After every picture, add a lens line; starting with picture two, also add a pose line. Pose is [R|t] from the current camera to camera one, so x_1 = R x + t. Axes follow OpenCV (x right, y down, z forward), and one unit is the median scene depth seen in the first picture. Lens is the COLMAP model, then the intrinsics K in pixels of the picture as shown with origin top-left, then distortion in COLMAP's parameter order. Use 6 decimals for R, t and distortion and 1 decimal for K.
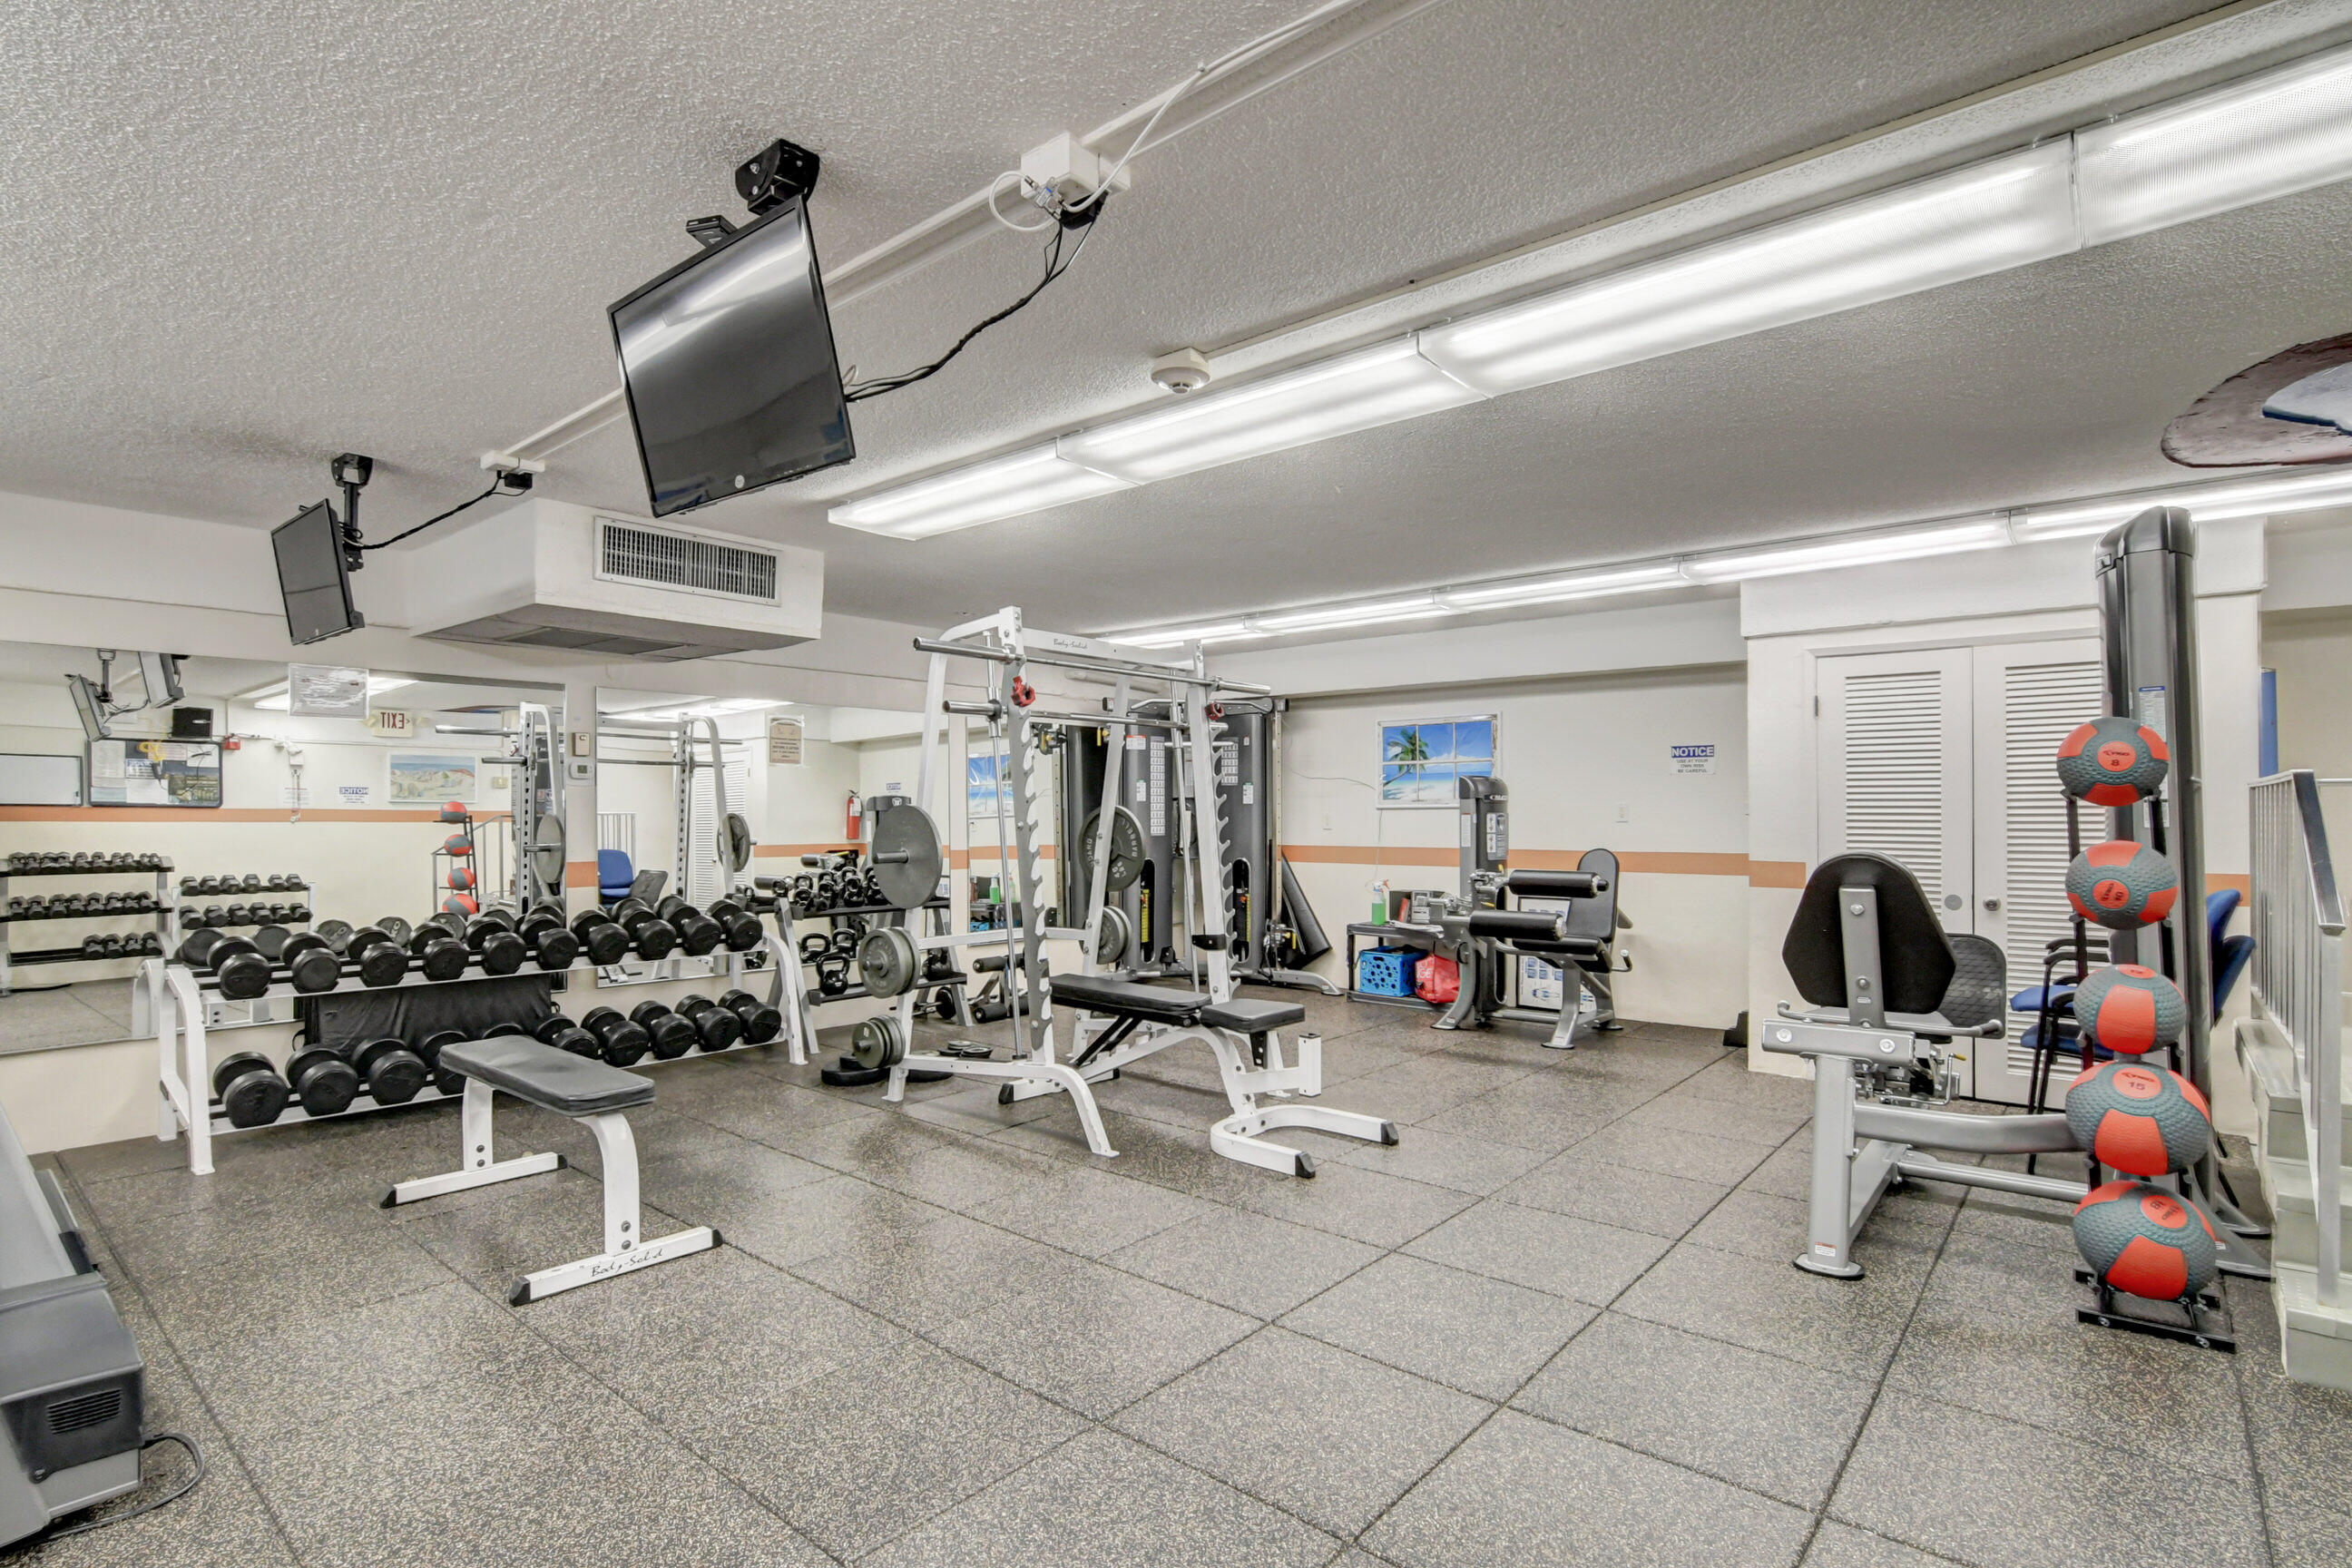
lens RADIAL K [[1148.1, 0, 1174.3], [0, 1148.1, 799.1], [0, 0, 1]] dist [-0.004172, -0.000269]
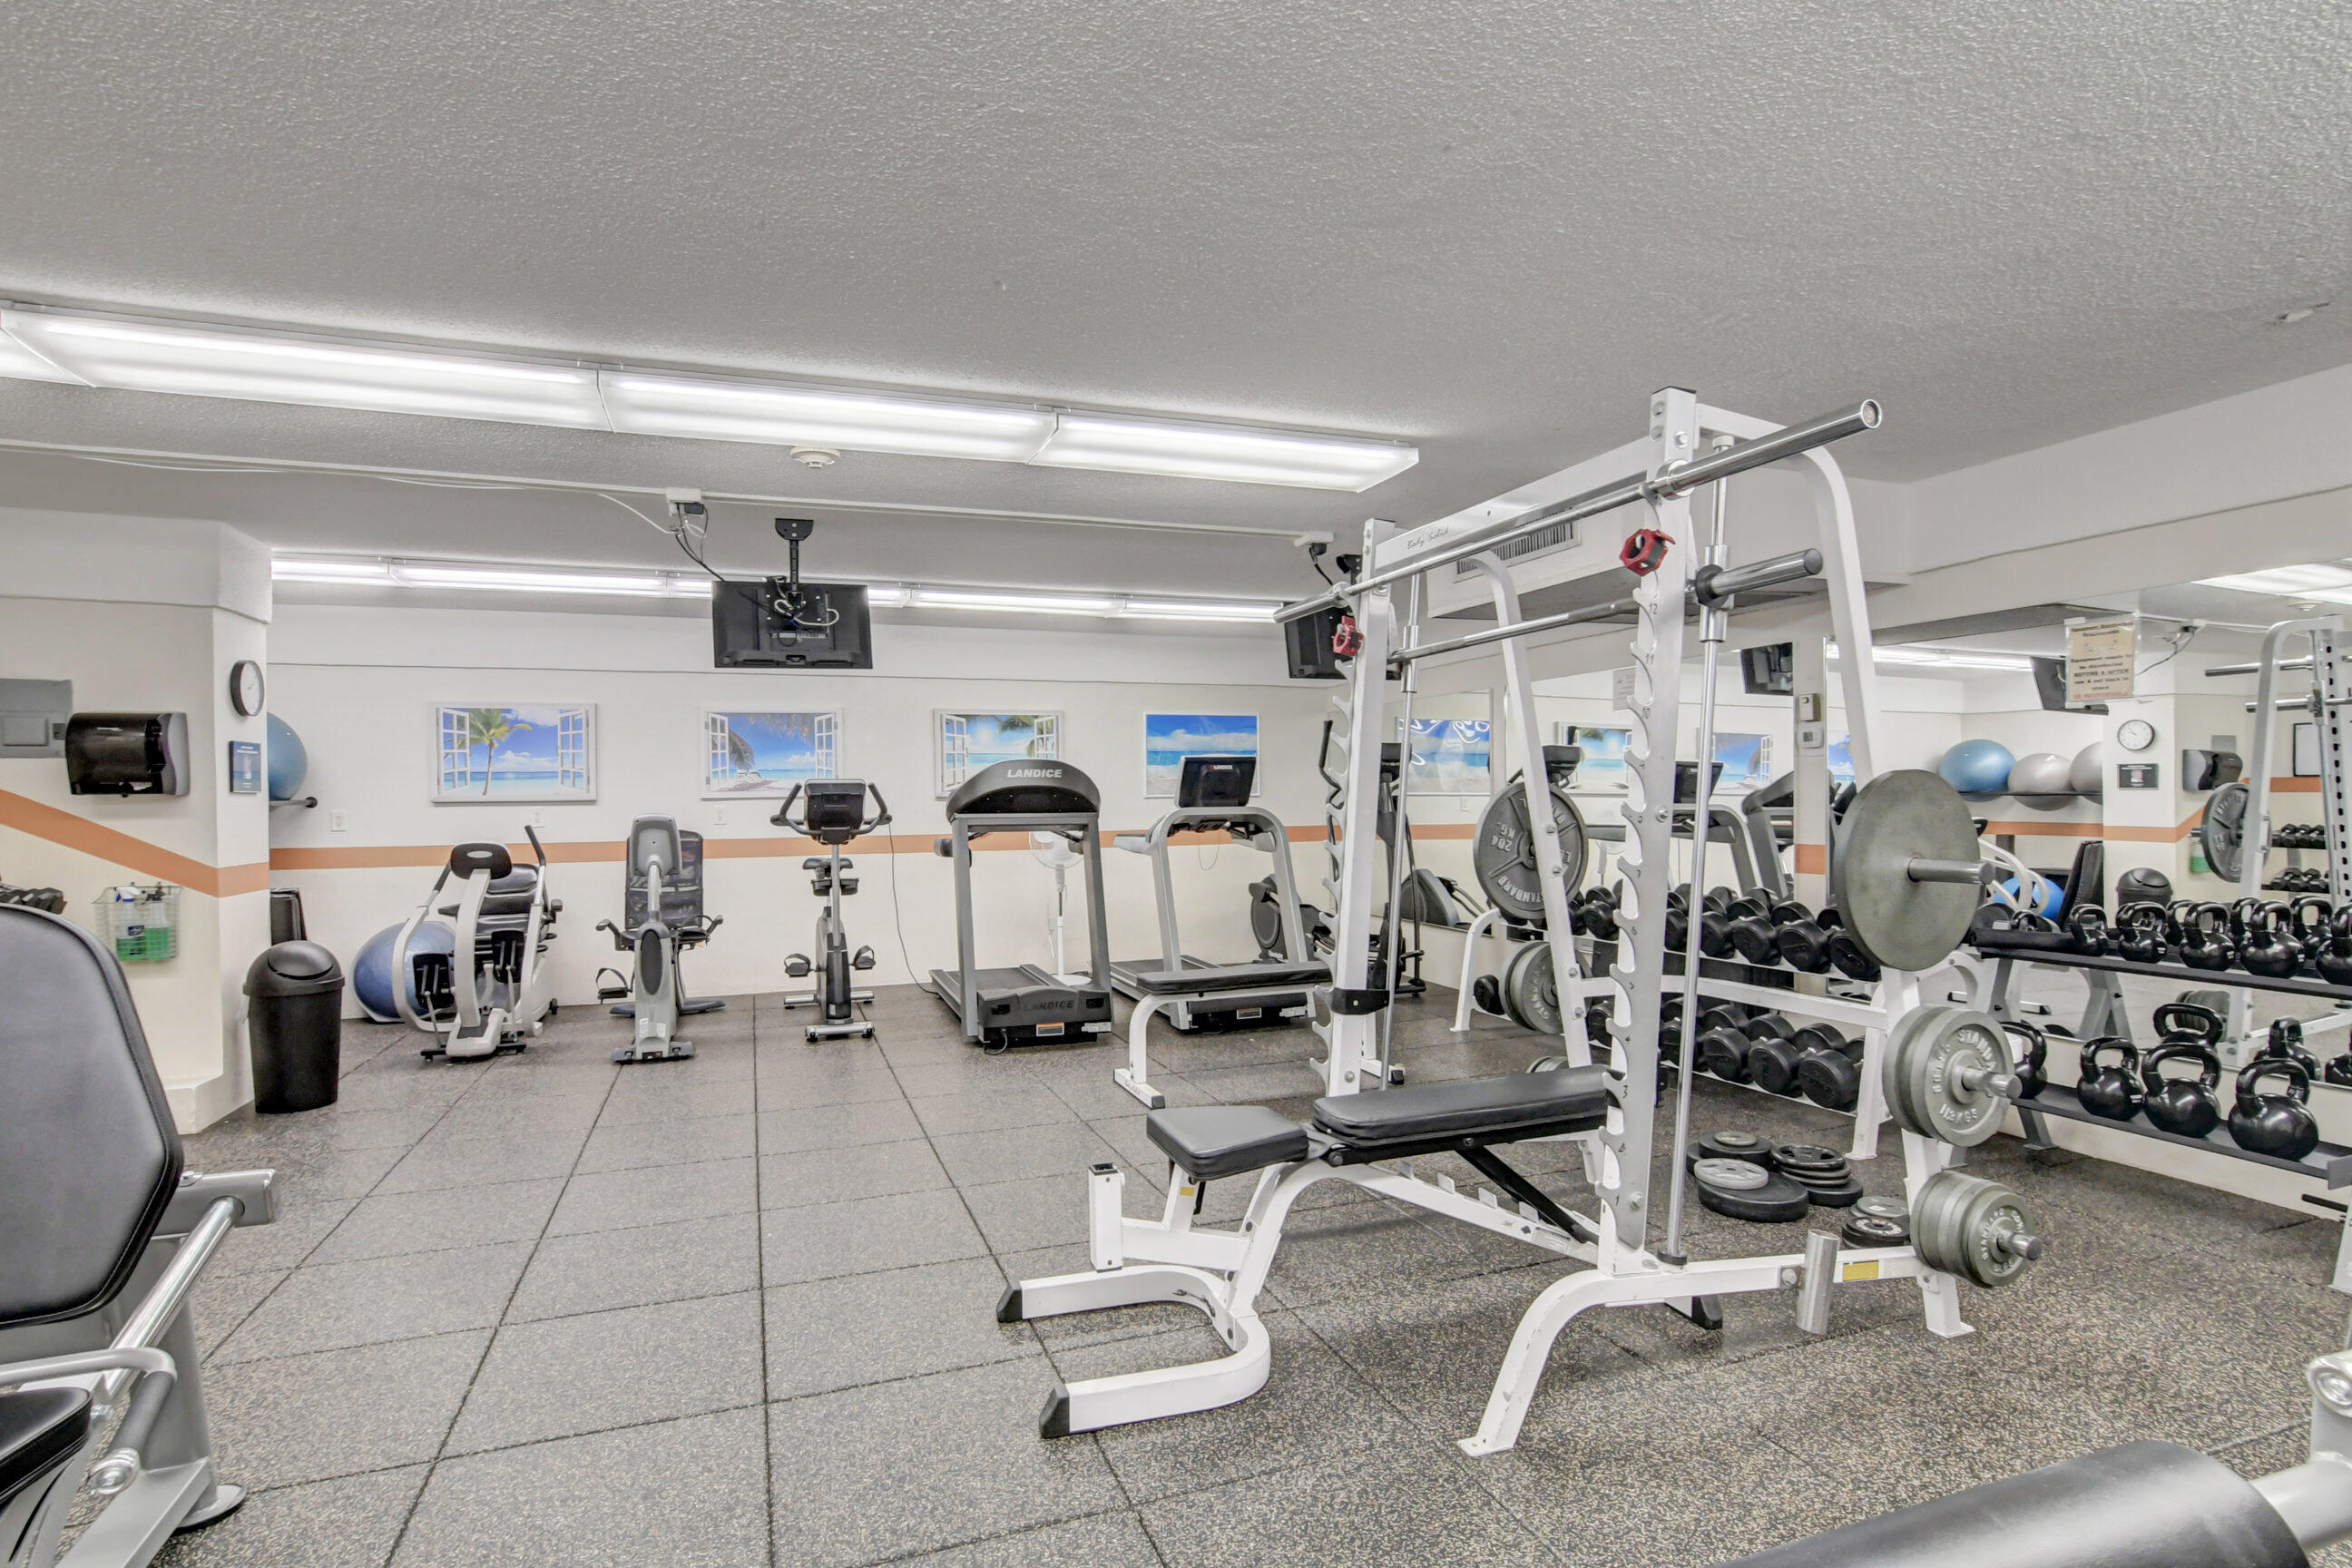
lens RADIAL K [[1148.1, 0, 1170.4], [0, 1148.1, 793.9], [0, 0, 1]] dist [-0.004172, -0.000269]
pose [[-0.497125, 0.005337, -0.867663, 0.892220], [0.033269, 0.999363, -0.012915, 0.025119], [0.867041, -0.035287, -0.496985, 1.907208]]
